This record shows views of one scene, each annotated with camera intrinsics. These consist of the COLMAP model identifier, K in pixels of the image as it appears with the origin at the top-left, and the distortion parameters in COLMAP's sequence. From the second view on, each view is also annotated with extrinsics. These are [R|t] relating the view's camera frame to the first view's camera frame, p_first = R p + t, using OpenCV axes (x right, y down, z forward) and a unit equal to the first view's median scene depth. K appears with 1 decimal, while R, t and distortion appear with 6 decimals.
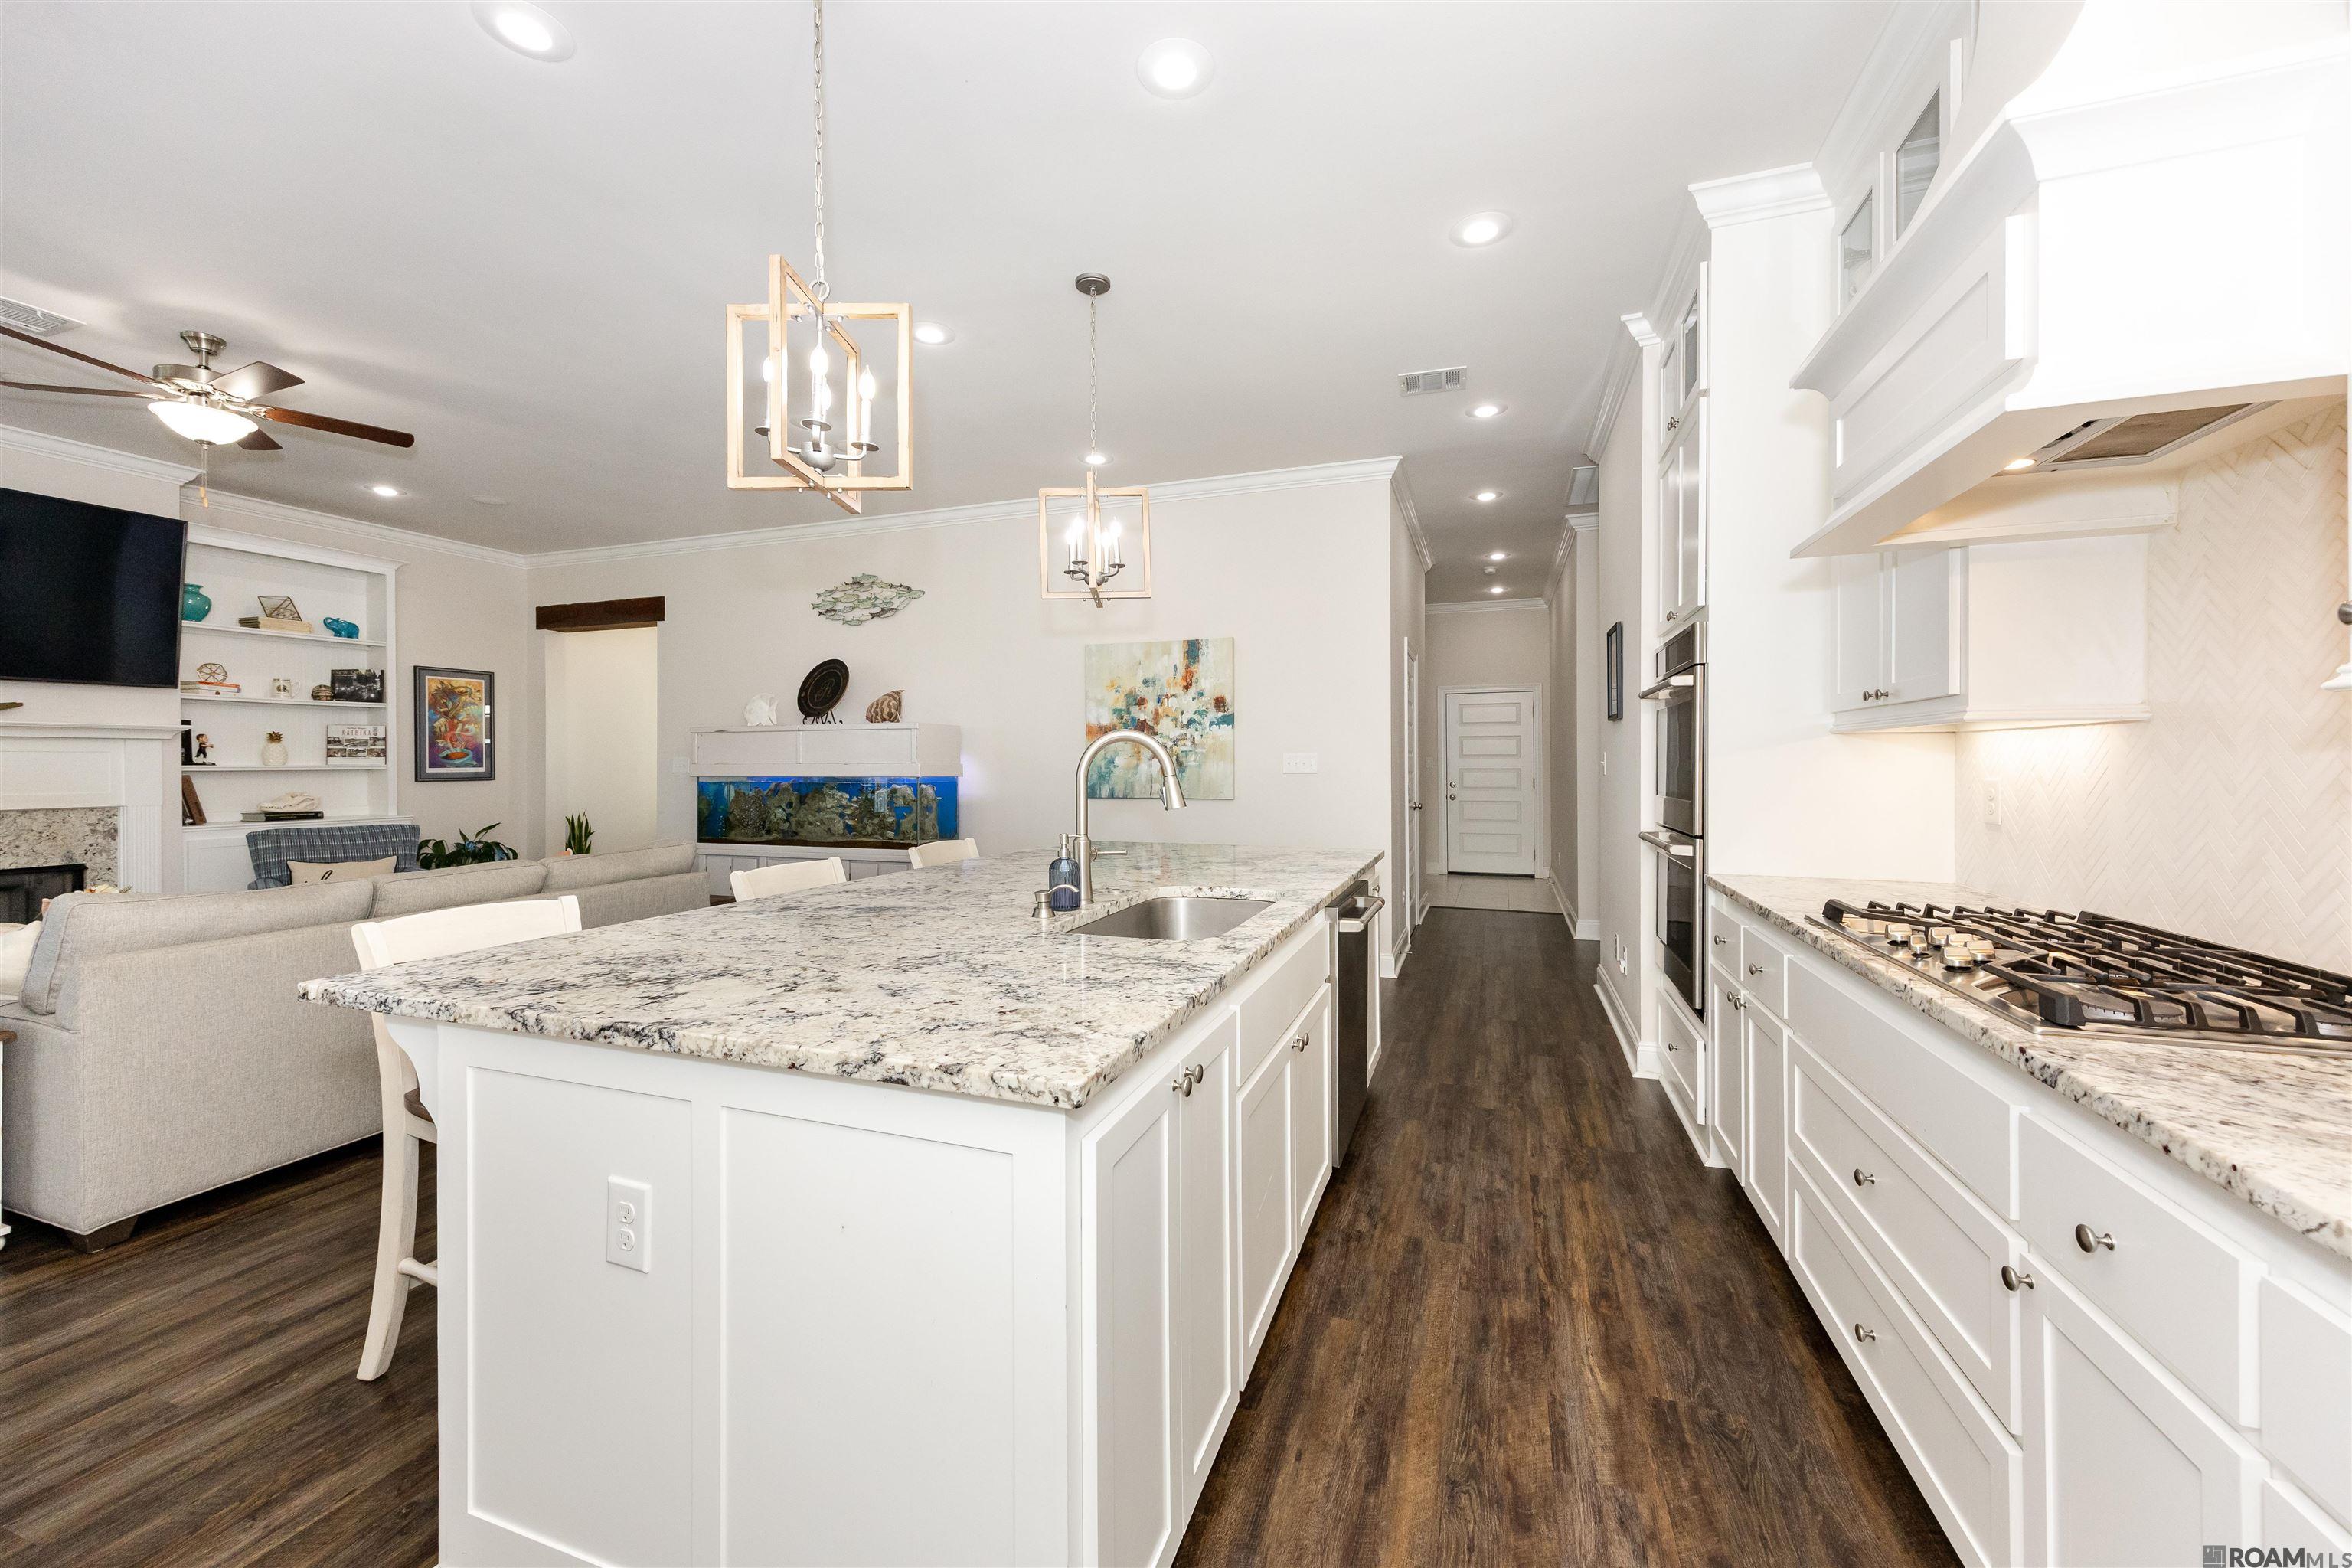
lens RADIAL K [[903.9, 0, 1181.8], [0, 903.9, 765.5], [0, 0, 1]] dist [-0.003169, 0.000807]
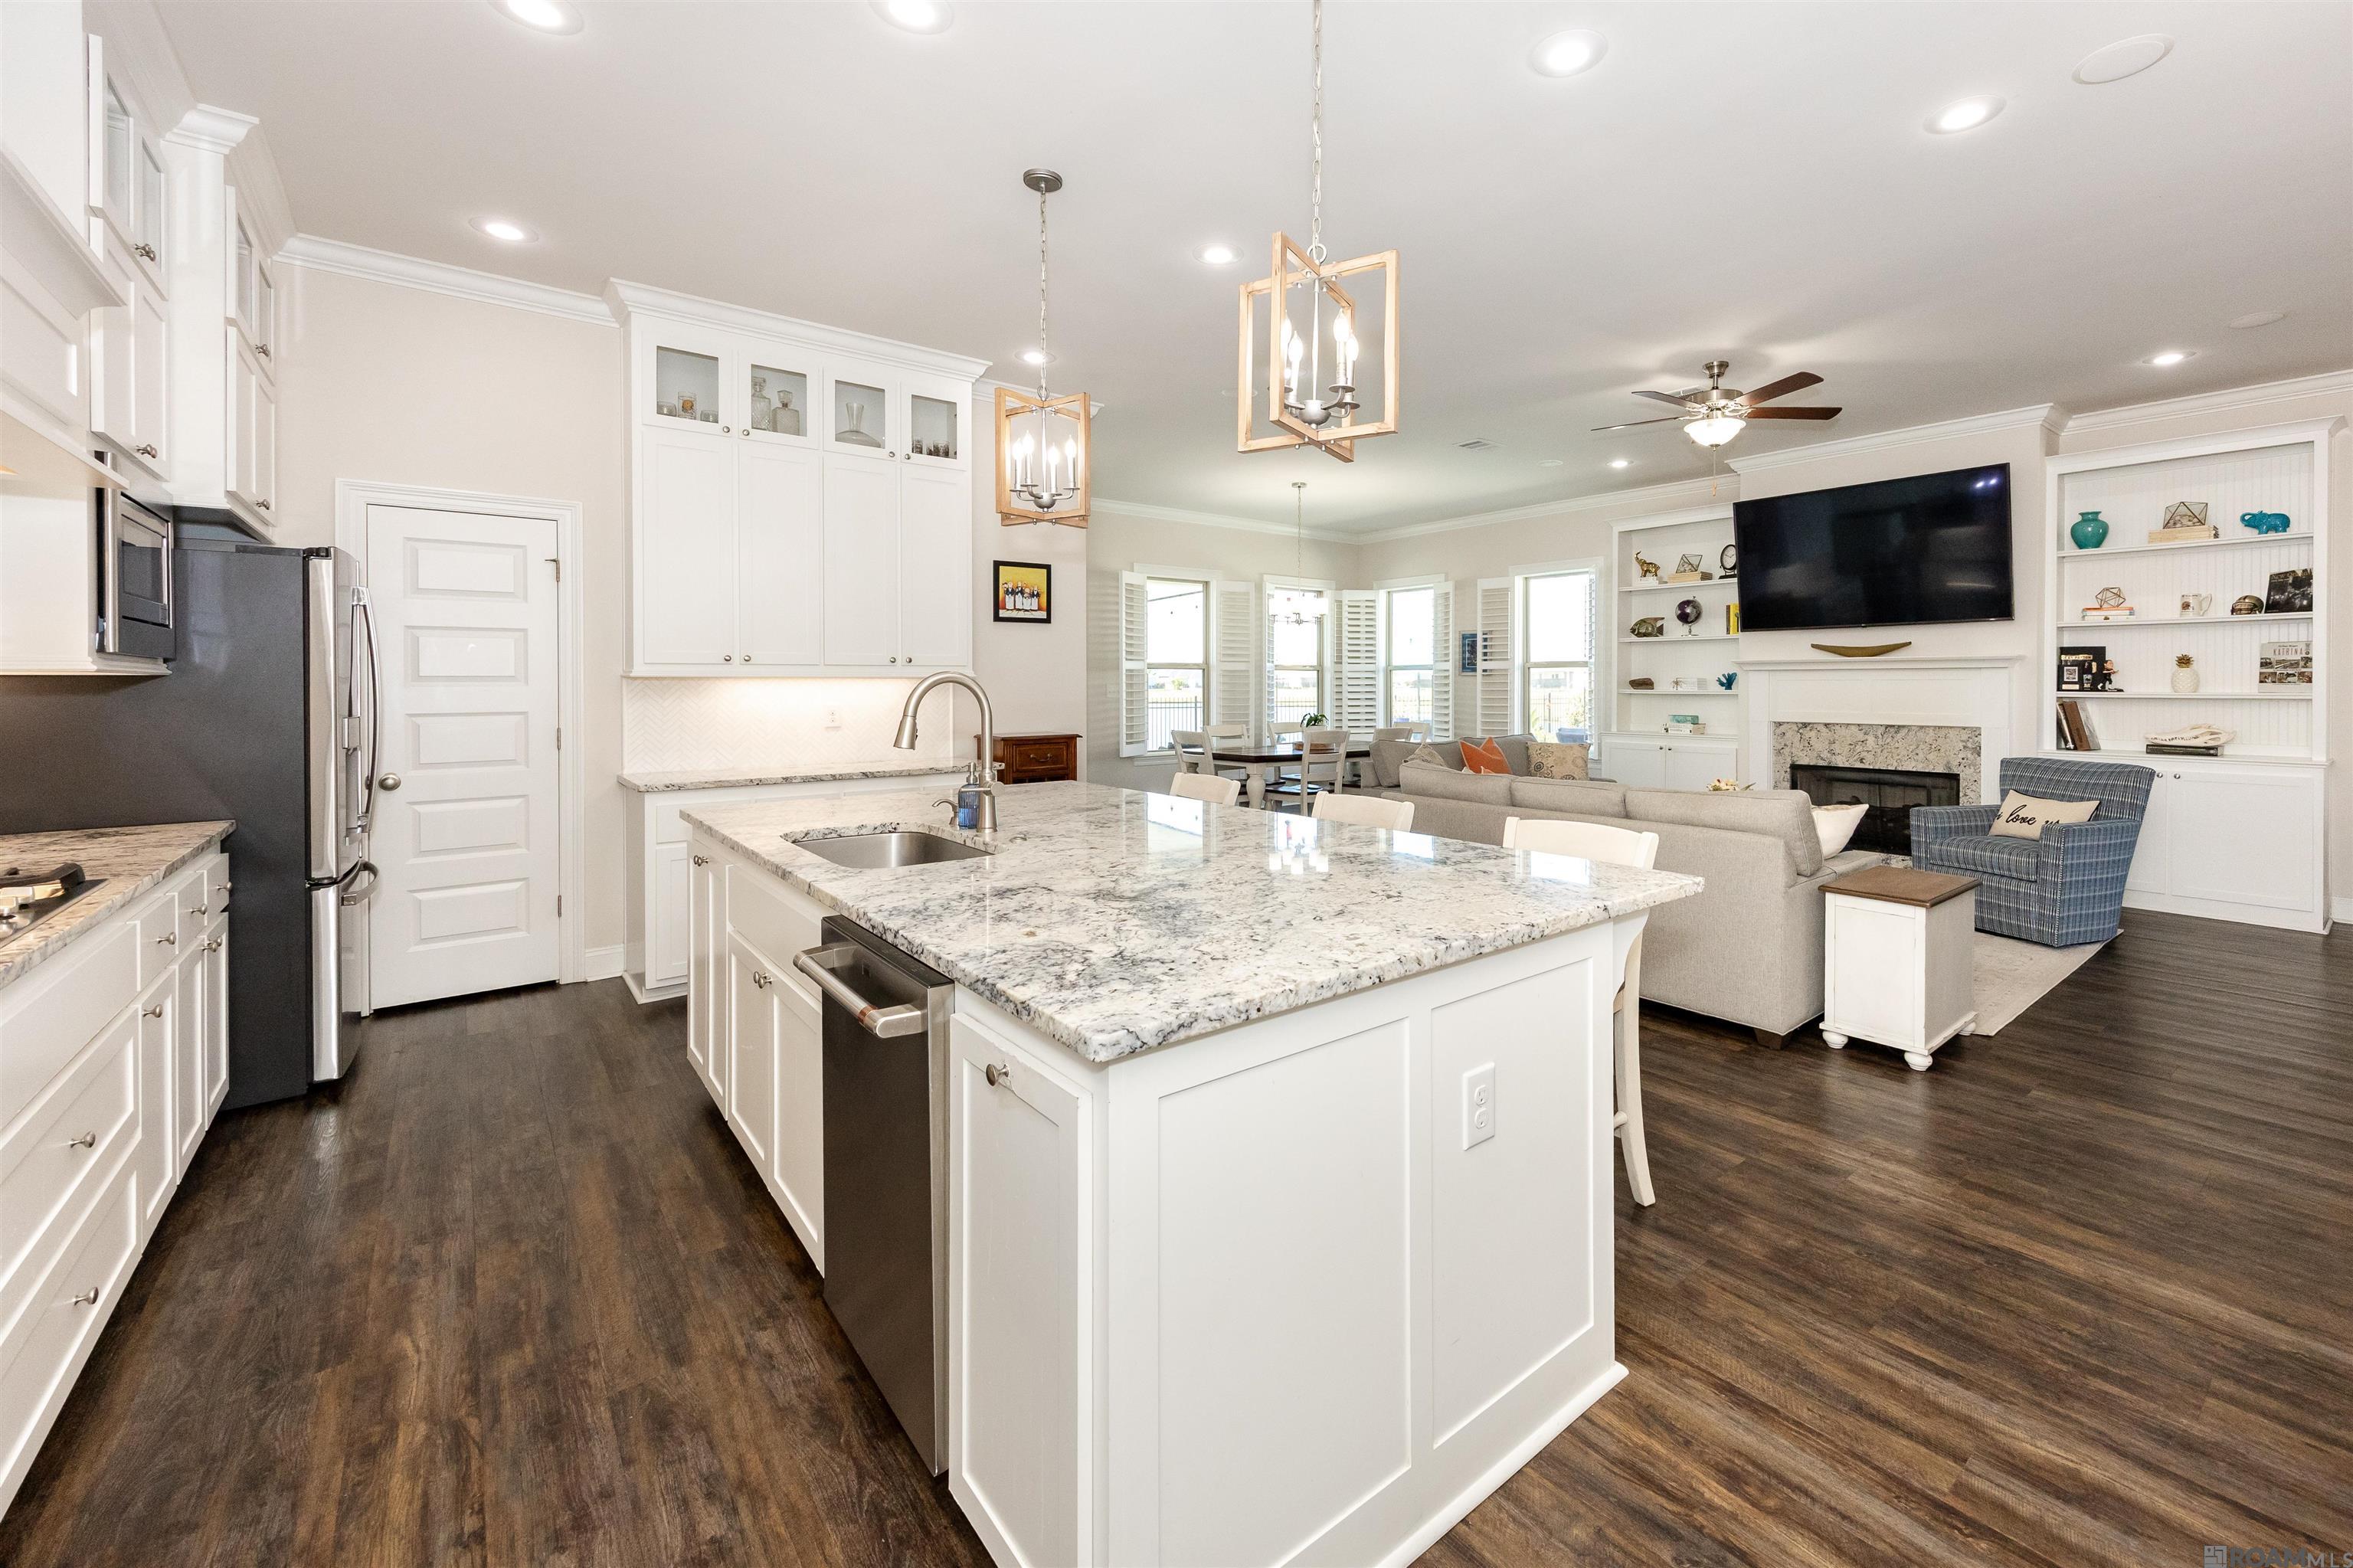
lens RADIAL K [[993.0, 0, 1302.6], [0, 993.0, 699.3], [0, 0, 1]] dist [-0.000959, -0.001855]
pose [[-0.504970, 0.017095, -0.862967, 0.767754], [-0.002628, 0.999769, 0.021342, -0.032914], [0.863133, 0.013045, -0.504809, 2.046356]]
